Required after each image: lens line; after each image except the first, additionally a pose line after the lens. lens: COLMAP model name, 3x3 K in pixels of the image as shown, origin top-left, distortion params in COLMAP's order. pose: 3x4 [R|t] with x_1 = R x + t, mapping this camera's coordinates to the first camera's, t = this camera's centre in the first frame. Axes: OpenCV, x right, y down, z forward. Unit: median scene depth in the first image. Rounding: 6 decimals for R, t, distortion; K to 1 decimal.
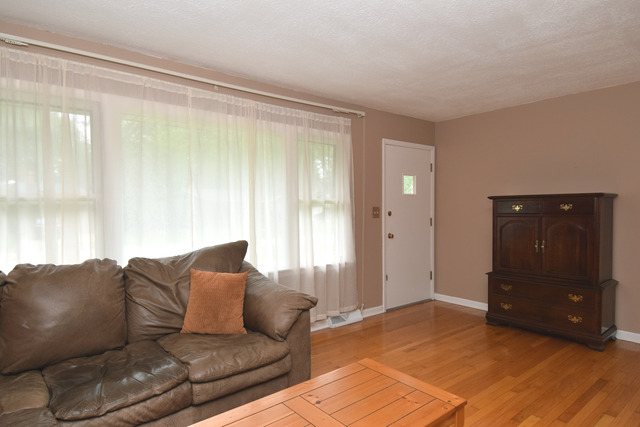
lens RADIAL K [[359.2, 0, 320.0], [0, 359.2, 213.5], [0, 0, 1]] dist [0.001984, -0.000062]
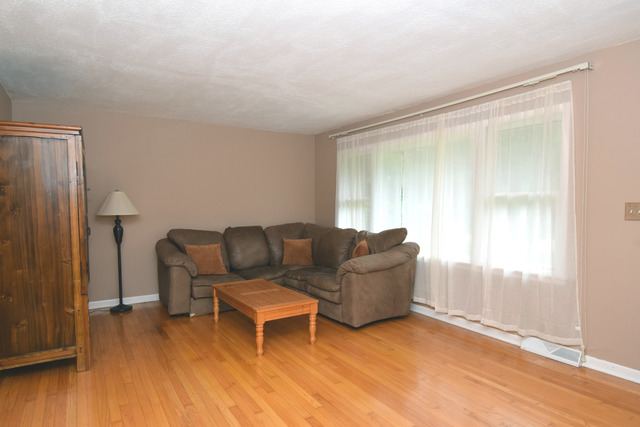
lens RADIAL K [[359.2, 0, 320.0], [0, 359.2, 213.5], [0, 0, 1]] dist [0.001984, -0.000062]
pose [[-0.075169, 0.025959, -0.996833, 0.972809], [-0.010452, 0.999586, 0.026819, -0.012633], [0.997116, 0.012435, -0.074867, 0.644121]]
